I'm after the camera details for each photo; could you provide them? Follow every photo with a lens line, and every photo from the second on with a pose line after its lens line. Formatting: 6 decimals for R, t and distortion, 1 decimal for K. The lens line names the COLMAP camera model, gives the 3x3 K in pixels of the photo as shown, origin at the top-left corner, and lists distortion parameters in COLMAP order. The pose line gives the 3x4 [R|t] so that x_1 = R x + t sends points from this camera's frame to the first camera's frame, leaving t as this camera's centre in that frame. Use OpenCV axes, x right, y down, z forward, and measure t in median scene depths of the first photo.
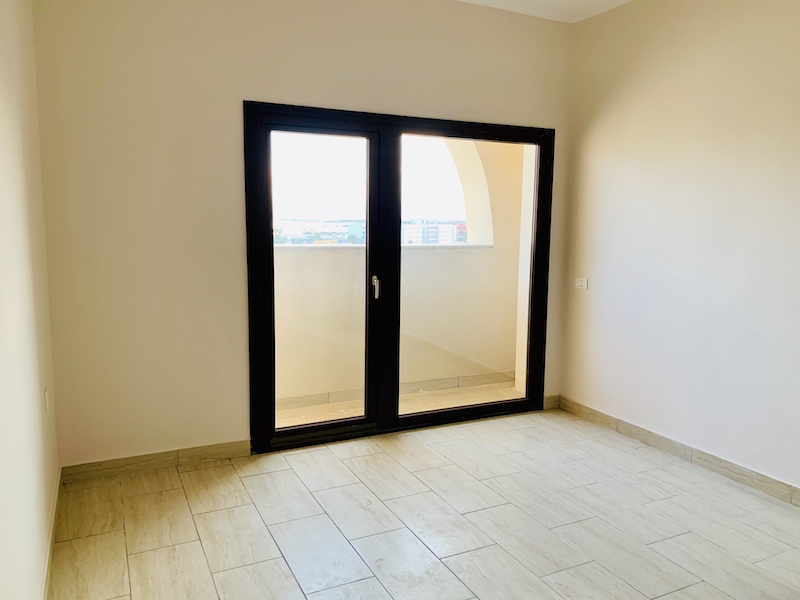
lens RADIAL K [[624.3, 0, 401.1], [0, 624.3, 295.6], [0, 0, 1]] dist [0.037382, -0.017226]
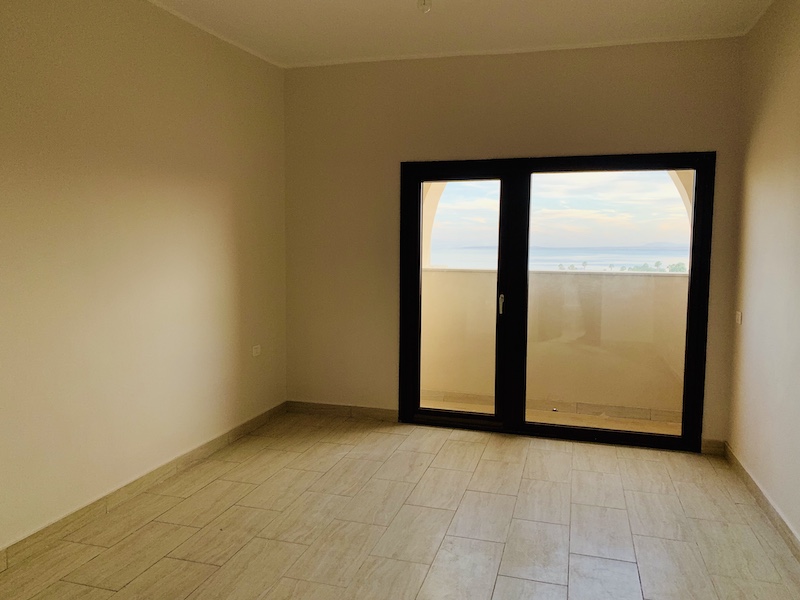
lens RADIAL K [[624.3, 0, 402.8], [0, 624.3, 303.4], [0, 0, 1]] dist [0.037382, -0.017226]
pose [[0.731232, 0.057192, -0.679727, 0.624092], [-0.087498, 0.996111, -0.010315, 0.012142], [0.676494, 0.067017, 0.733393, 0.009818]]
